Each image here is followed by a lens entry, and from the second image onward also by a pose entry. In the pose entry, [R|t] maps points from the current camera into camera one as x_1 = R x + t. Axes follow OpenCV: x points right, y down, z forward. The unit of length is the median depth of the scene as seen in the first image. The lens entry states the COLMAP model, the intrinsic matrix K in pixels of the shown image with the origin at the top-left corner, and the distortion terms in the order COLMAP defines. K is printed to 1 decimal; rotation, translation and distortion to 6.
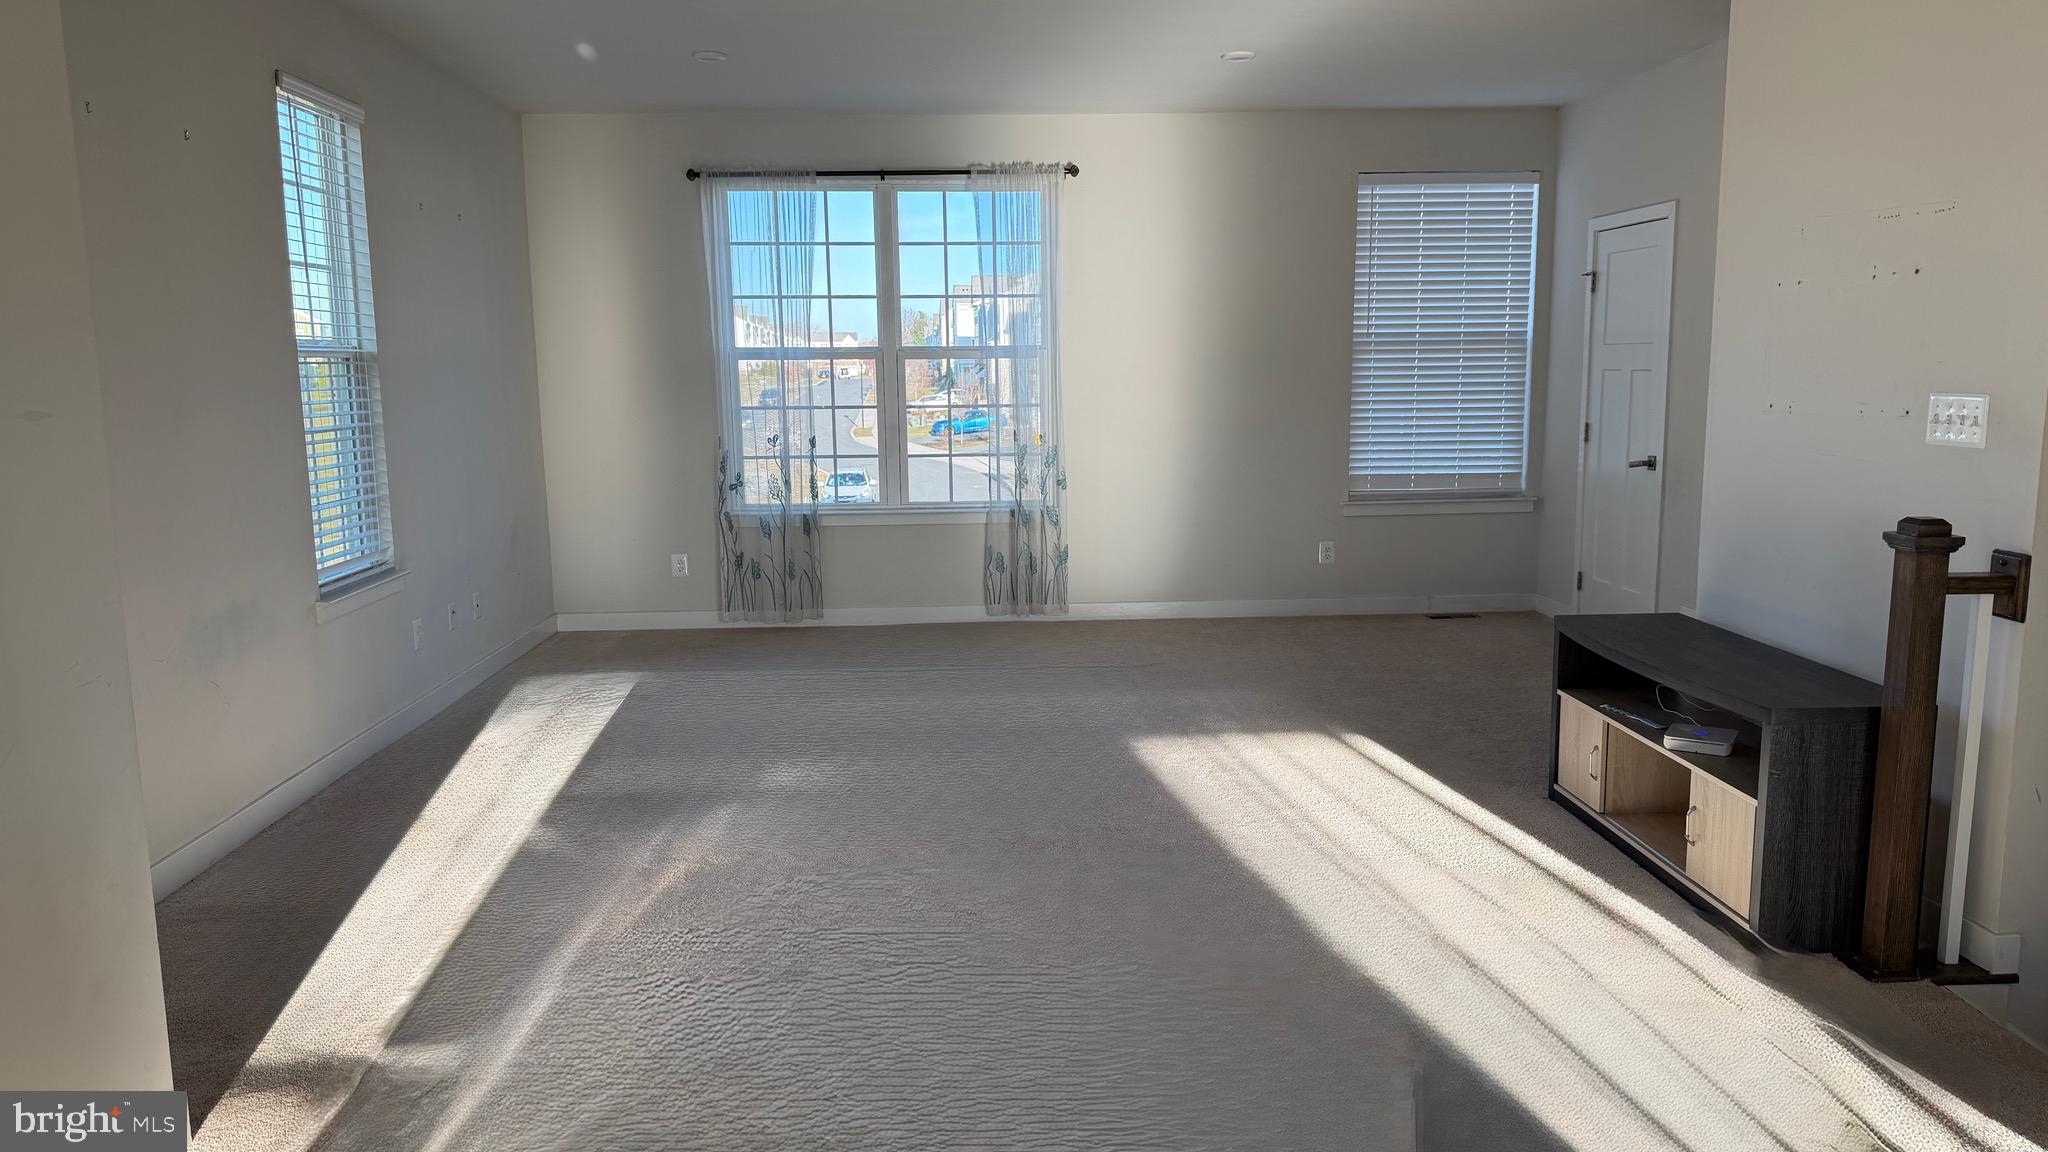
lens RADIAL K [[1435.7, 0, 1024.0], [0, 1435.7, 576.0], [0, 0, 1]] dist [0.069681, -0.095452]
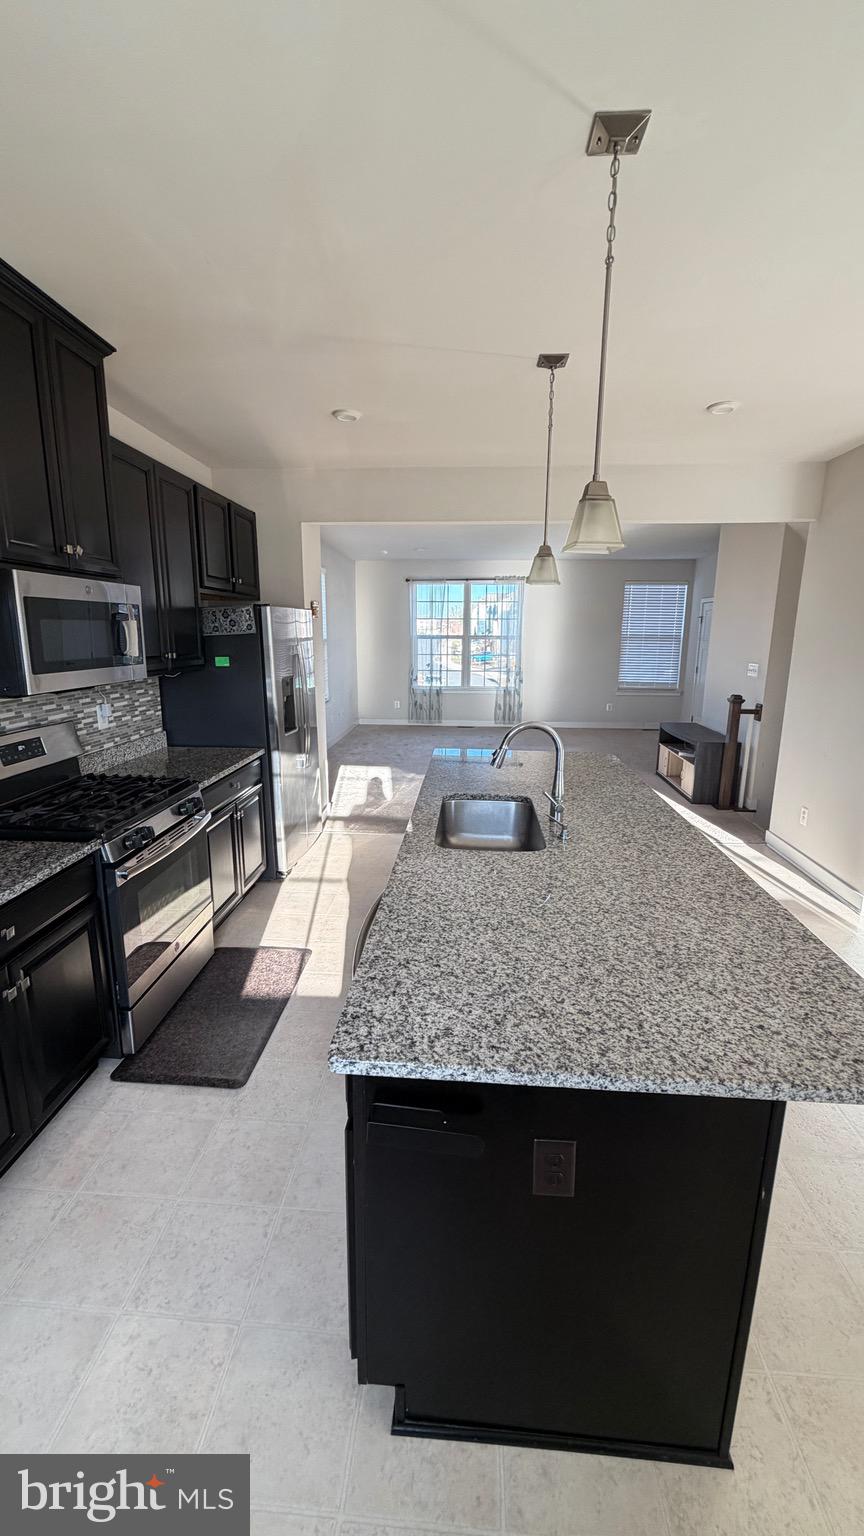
lens RADIAL K [[611.6, 0, 433.4], [0, 611.6, 750.9], [0, 0, 1]] dist [-0.005254, 0.000442]
pose [[0.992746, 0.040601, -0.113164, -0.006156], [-0.035145, 0.998141, 0.049794, 0.024373], [0.114975, -0.045455, 0.992328, -0.314667]]
